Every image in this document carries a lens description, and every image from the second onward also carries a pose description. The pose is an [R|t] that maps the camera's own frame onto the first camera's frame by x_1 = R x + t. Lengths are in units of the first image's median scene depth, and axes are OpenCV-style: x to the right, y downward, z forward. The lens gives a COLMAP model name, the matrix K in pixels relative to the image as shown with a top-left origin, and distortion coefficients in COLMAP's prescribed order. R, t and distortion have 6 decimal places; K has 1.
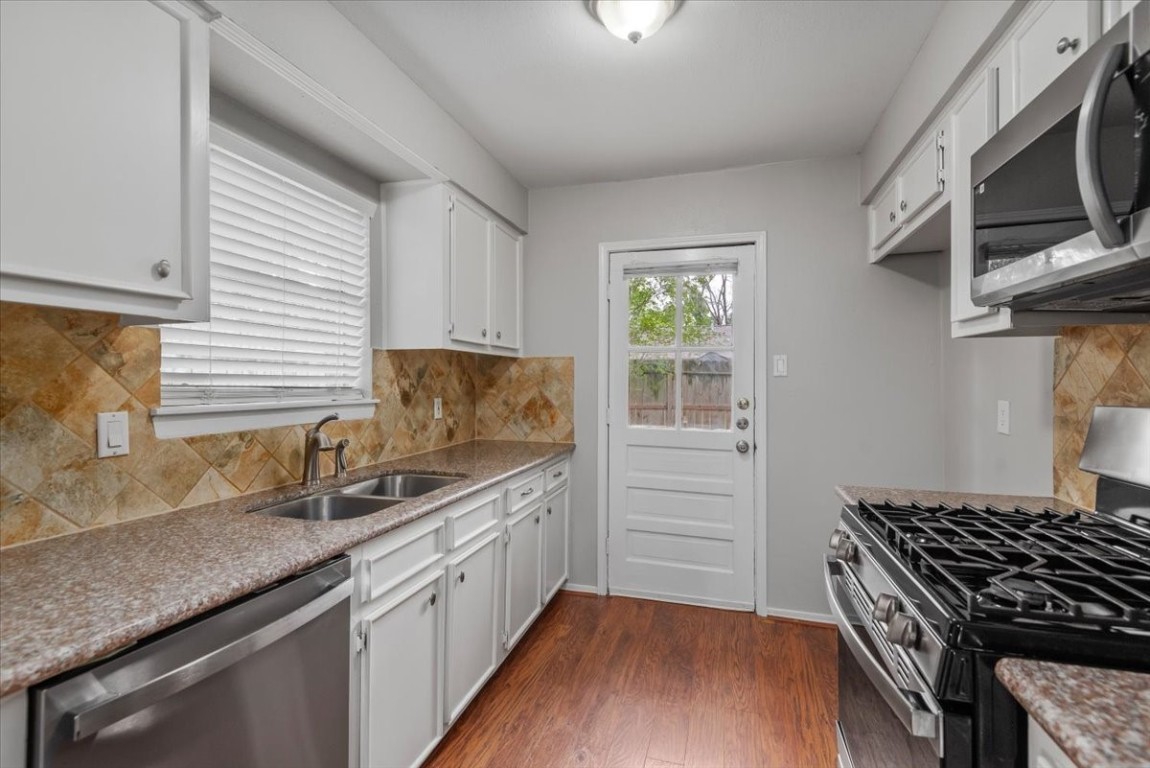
lens RADIAL K [[526.0, 0, 572.3], [0, 526.0, 376.1], [0, 0, 1]] dist [0.016771, -0.003618]
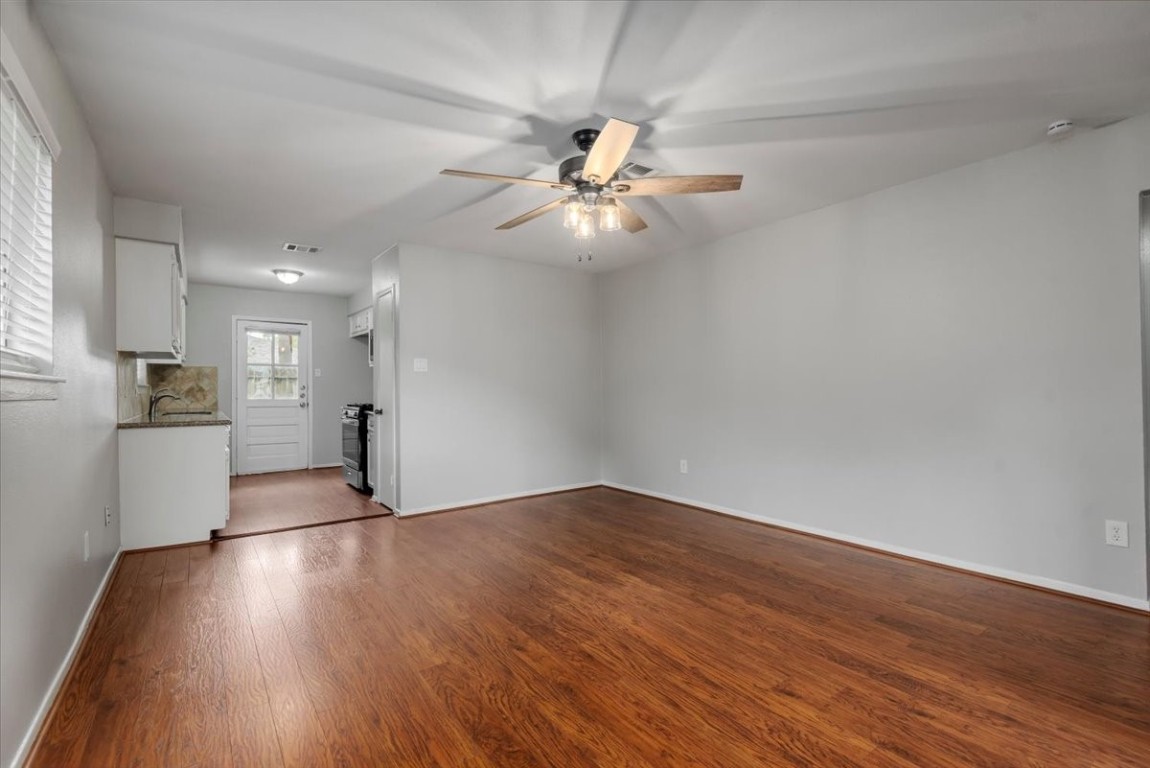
lens RADIAL K [[526.0, 0, 582.3], [0, 526.0, 385.9], [0, 0, 1]] dist [0.016771, -0.003618]
pose [[0.603904, -0.003286, 0.797050, -0.991069], [-0.001874, 0.999983, 0.005543, 0.030288], [-0.797055, -0.004841, 0.603888, -1.790577]]
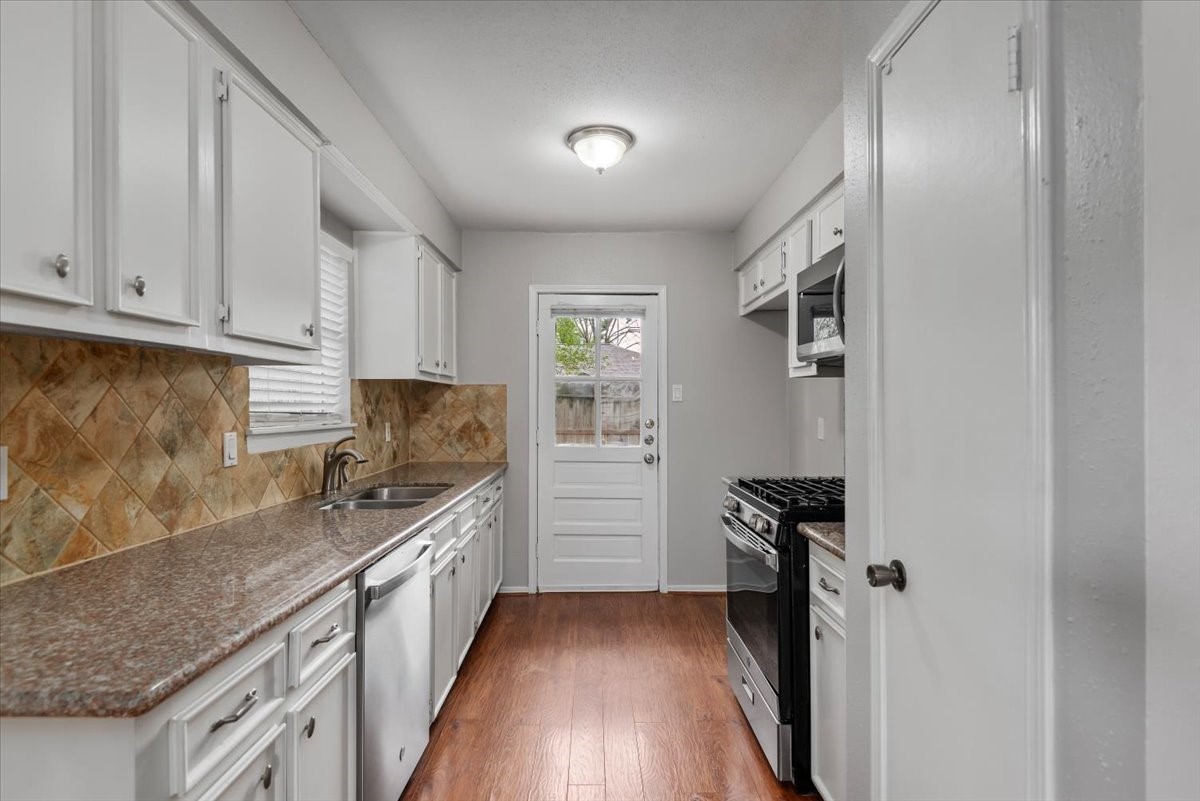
lens RADIAL K [[615.8, 0, 603.3], [0, 615.8, 401.7], [0, 0, 1]] dist [0.018903, -0.006975]
pose [[0.953193, -0.002693, 0.302351, -0.240110], [0.001433, 0.999989, 0.004389, -0.006782], [-0.302360, -0.003750, 0.953187, -0.382092]]
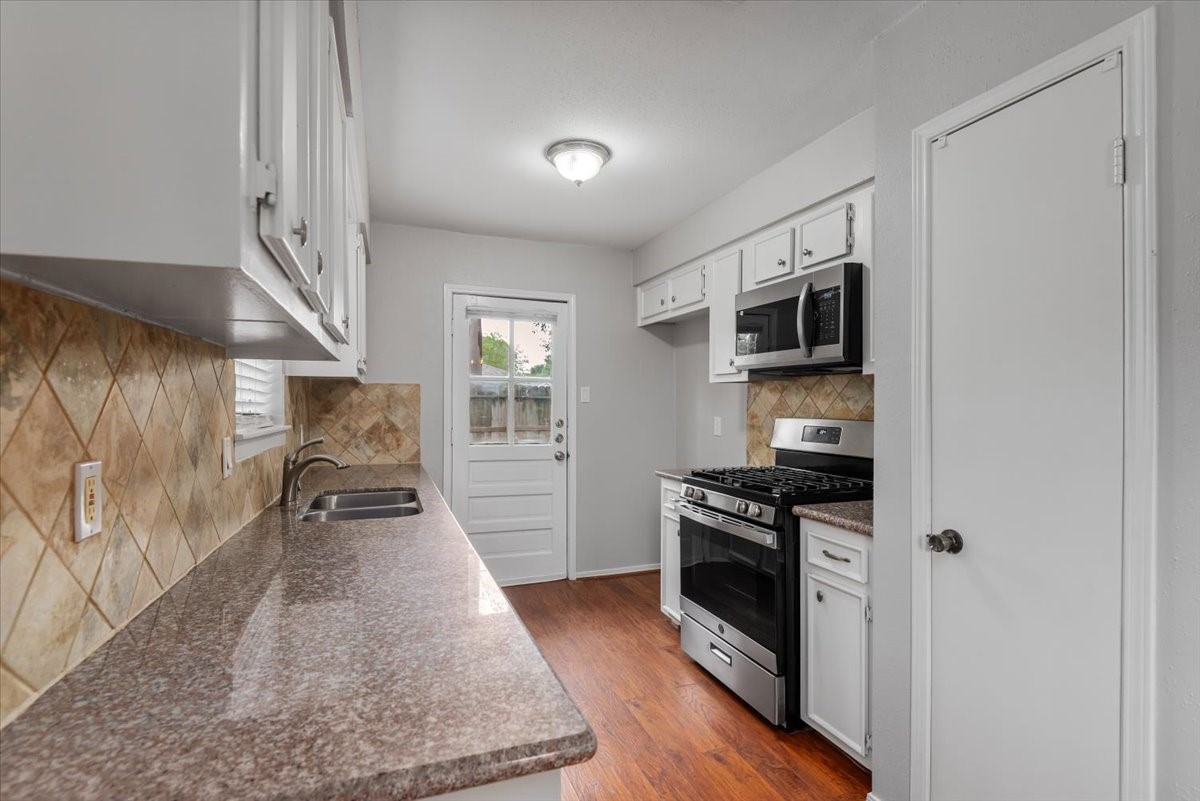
lens RADIAL K [[571.3, 0, 605.1], [0, 571.3, 403.9], [0, 0, 1]] dist [0.020496, 0.000152]
pose [[0.788441, 0.000088, 0.615110, -0.520382], [-0.005726, 0.999958, 0.007196, -0.007649], [-0.615084, -0.009195, 0.788408, -0.218640]]
